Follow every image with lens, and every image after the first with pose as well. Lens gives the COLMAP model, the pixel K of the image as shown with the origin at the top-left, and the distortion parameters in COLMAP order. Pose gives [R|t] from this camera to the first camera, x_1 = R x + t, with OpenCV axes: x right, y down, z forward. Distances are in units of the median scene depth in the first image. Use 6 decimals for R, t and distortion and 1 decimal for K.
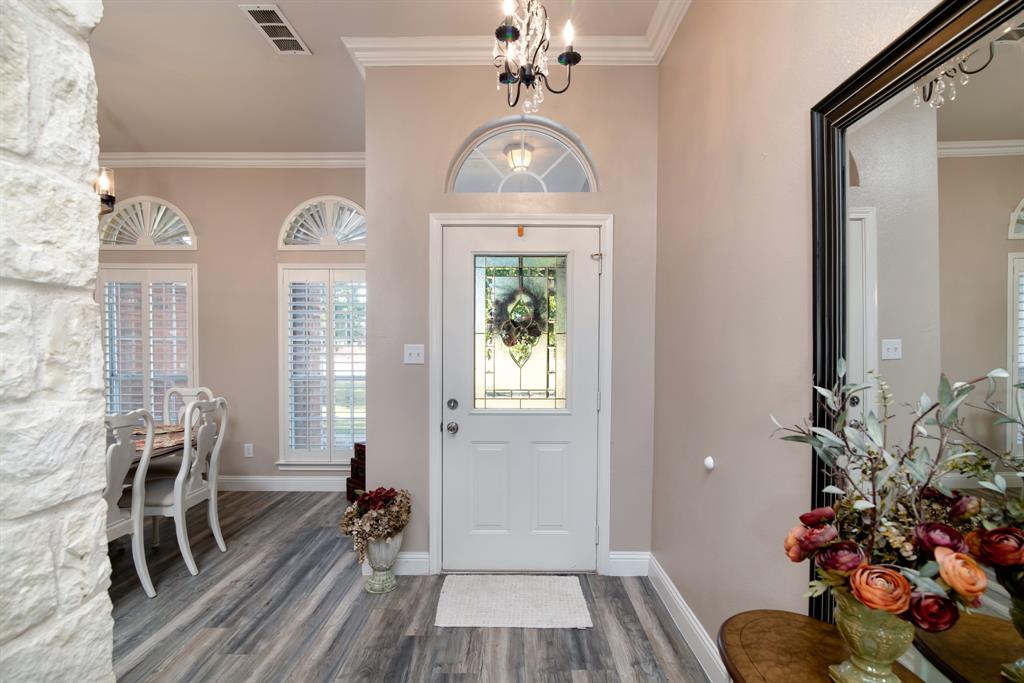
lens RADIAL K [[470.0, 0, 516.0], [0, 470.0, 349.3], [0, 0, 1]] dist [-0.011300, 0.001593]
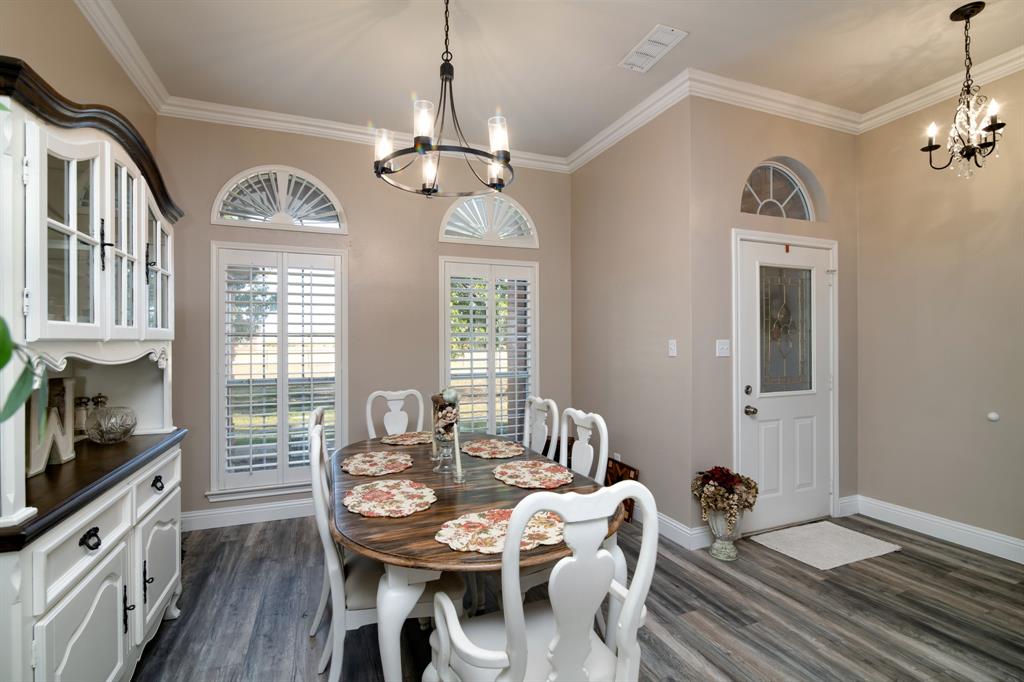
lens RADIAL K [[470.0, 0, 520.2], [0, 470.0, 343.7], [0, 0, 1]] dist [-0.011300, 0.001593]
pose [[0.907779, 0.001917, 0.419444, -1.132933], [0.003044, 0.999933, -0.011158, 0.010894], [-0.419437, 0.011406, 0.907713, 0.178927]]
